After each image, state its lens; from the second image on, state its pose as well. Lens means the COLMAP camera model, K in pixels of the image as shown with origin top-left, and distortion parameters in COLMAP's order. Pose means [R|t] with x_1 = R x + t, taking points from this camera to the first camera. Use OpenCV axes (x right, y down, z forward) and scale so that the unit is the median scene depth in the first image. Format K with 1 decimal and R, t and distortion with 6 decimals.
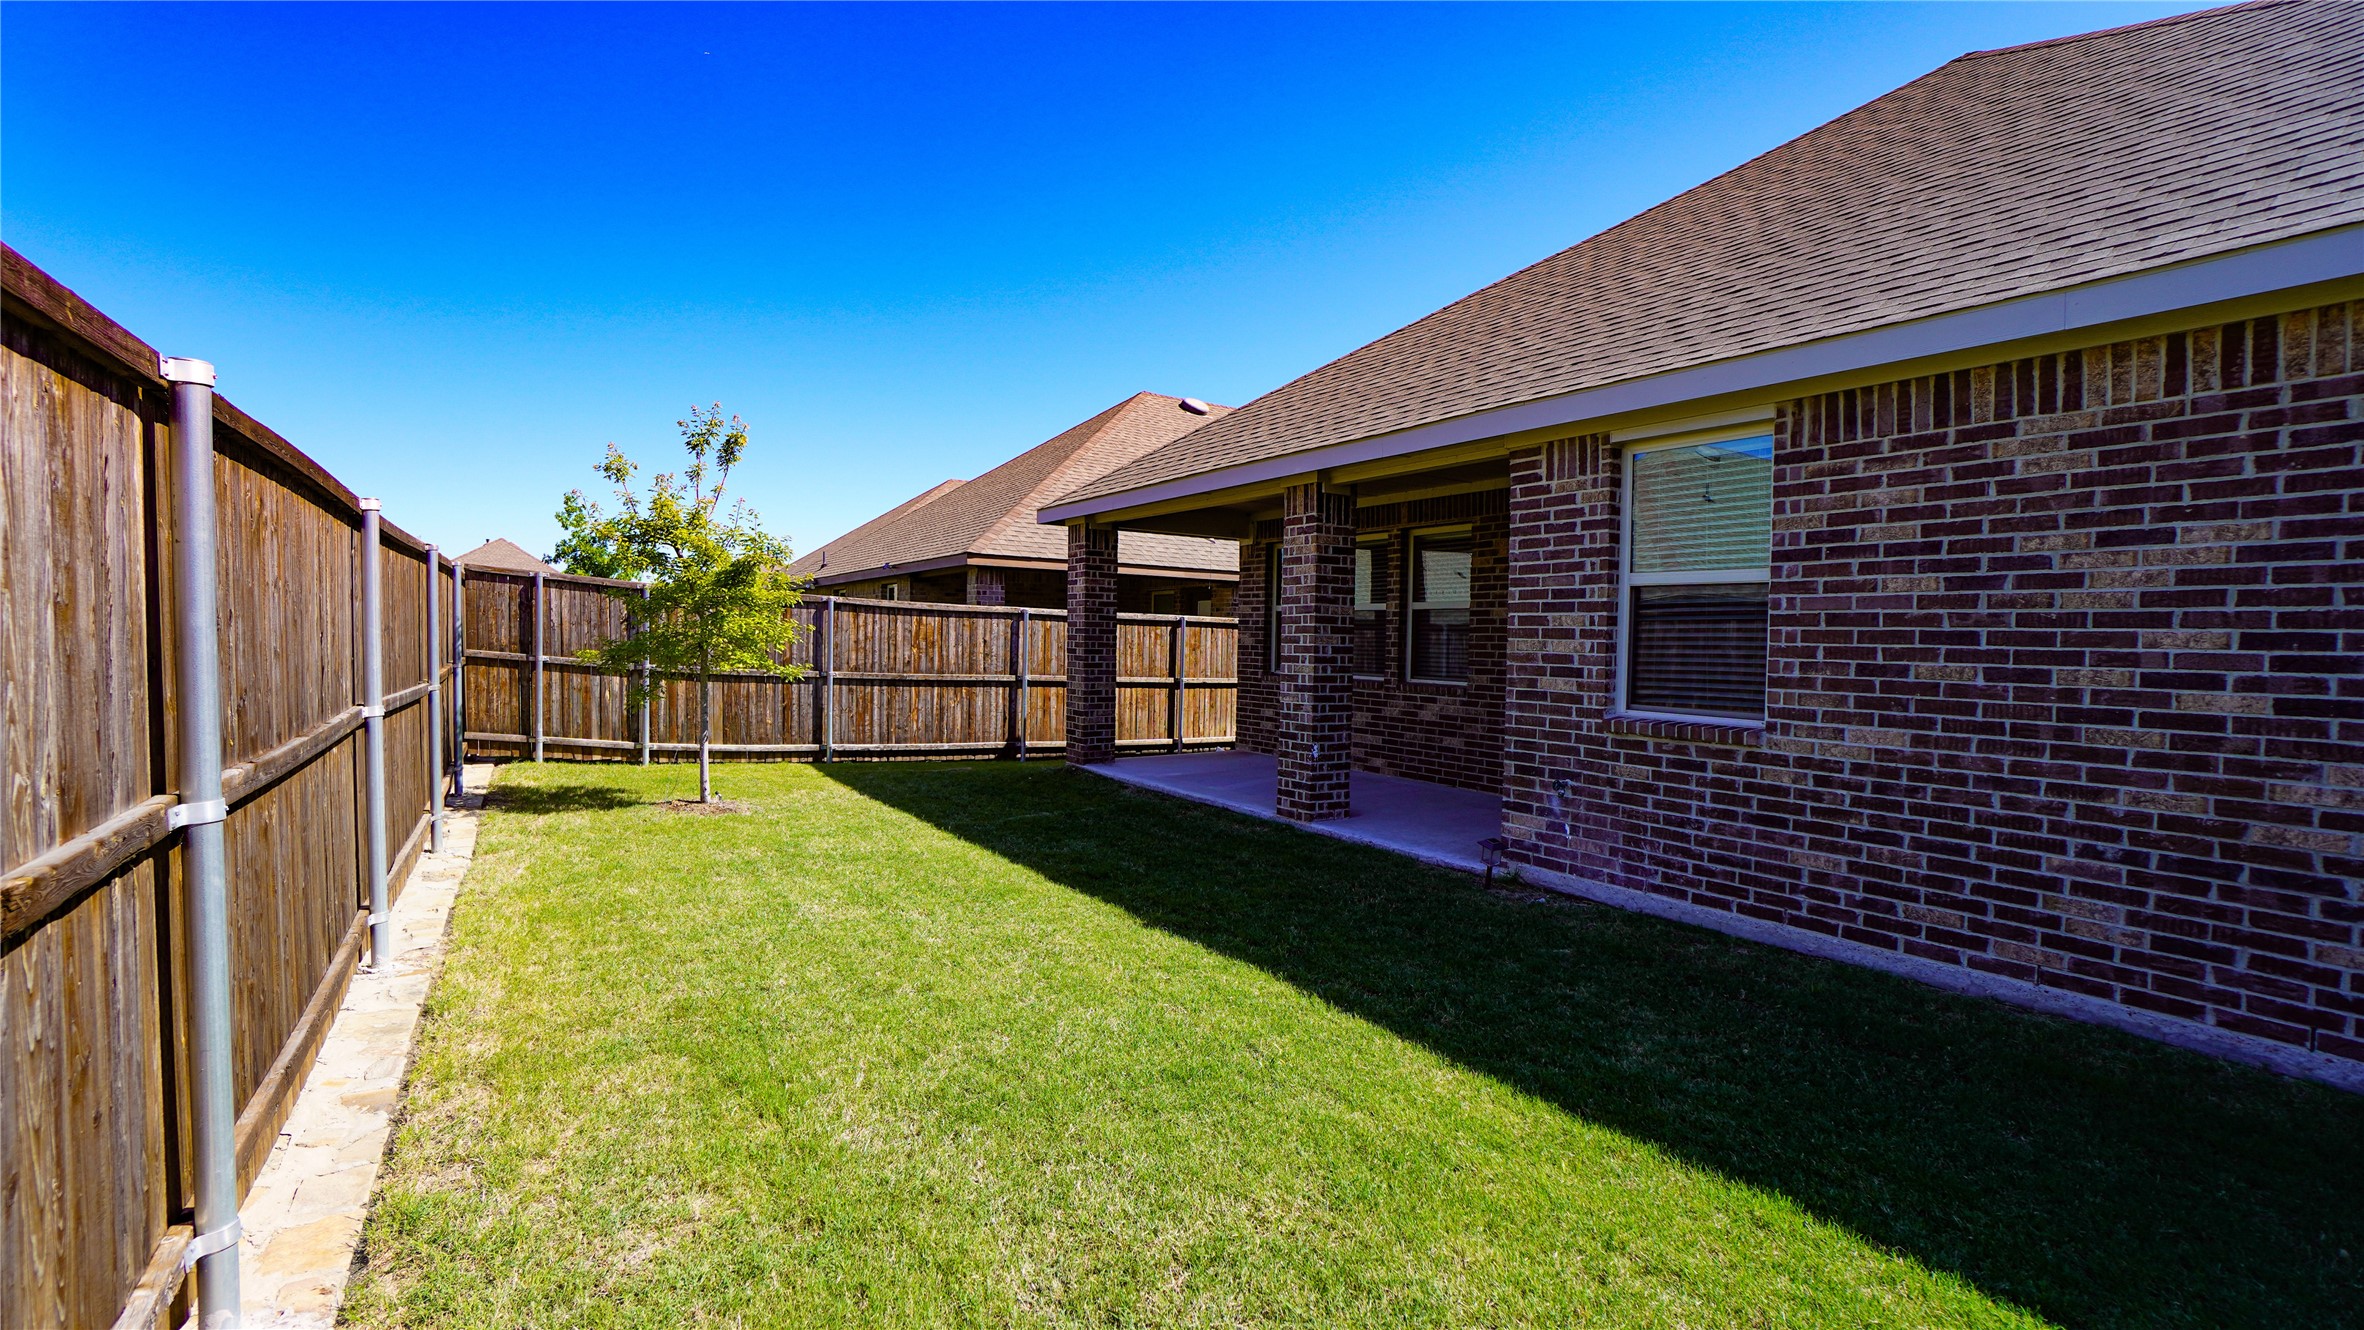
lens RADIAL K [[1035.0, 0, 1182.0], [0, 1035.0, 665.0], [0, 0, 1]] dist [-0.053825, 0.000860]
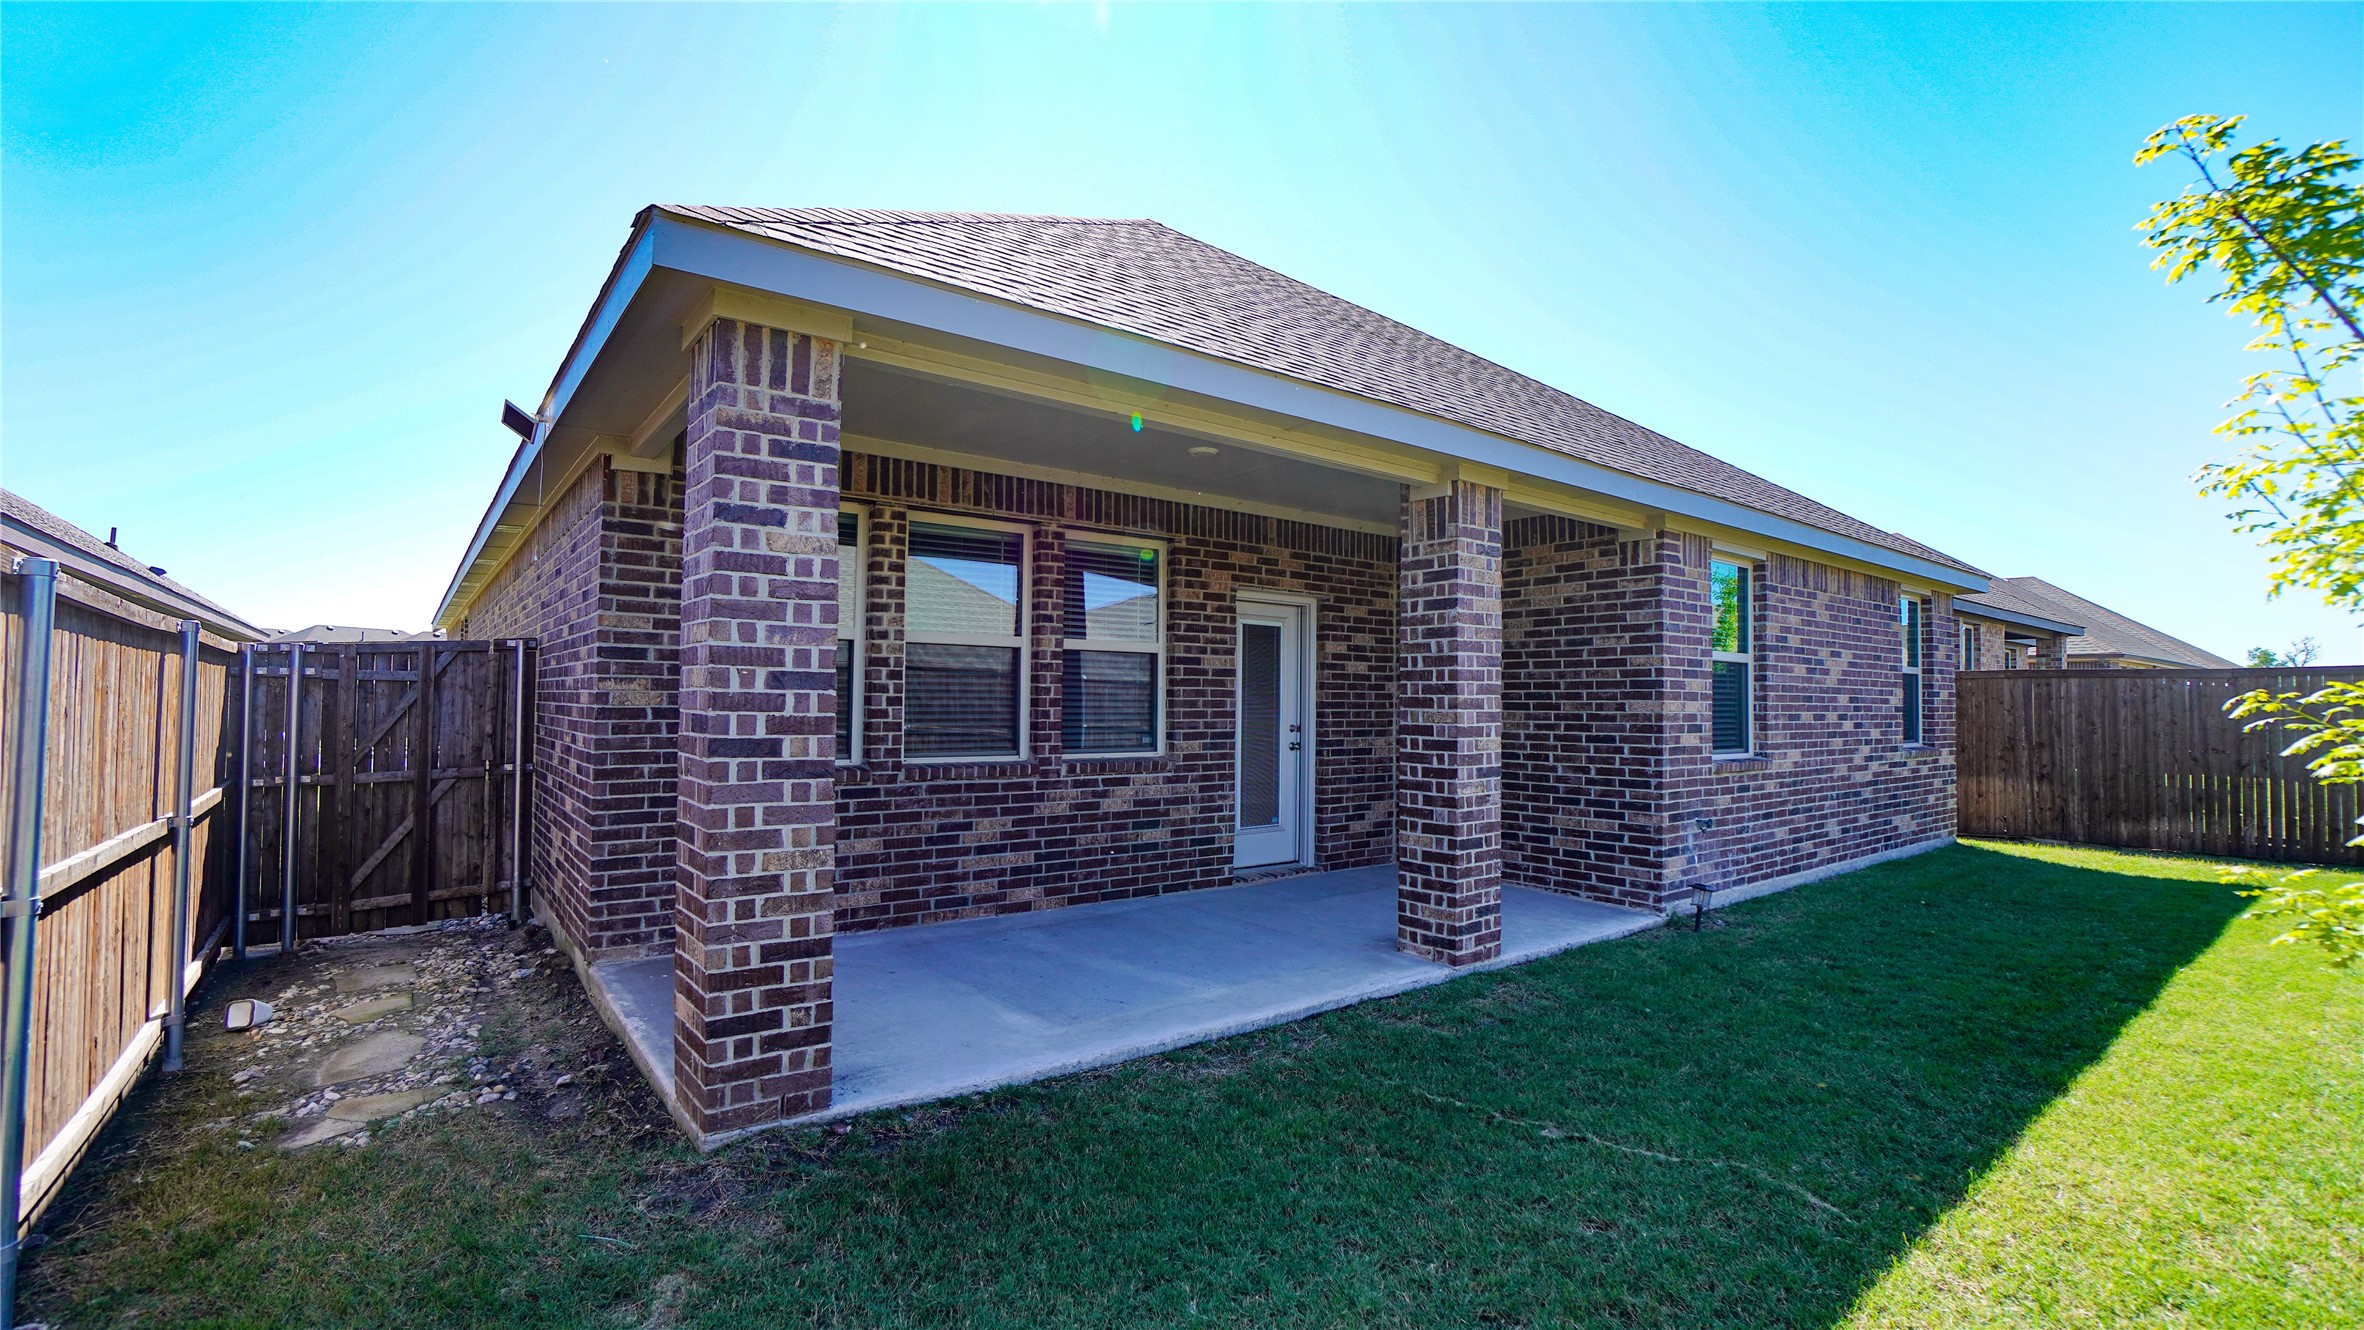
lens RADIAL K [[1035.0, 0, 1182.0], [0, 1035.0, 665.0], [0, 0, 1]] dist [-0.053825, 0.000860]
pose [[-0.070865, 0.011744, 0.997417, -0.445337], [0.012583, 0.999862, -0.010879, -0.035625], [-0.997407, 0.011780, -0.071003, 0.975967]]
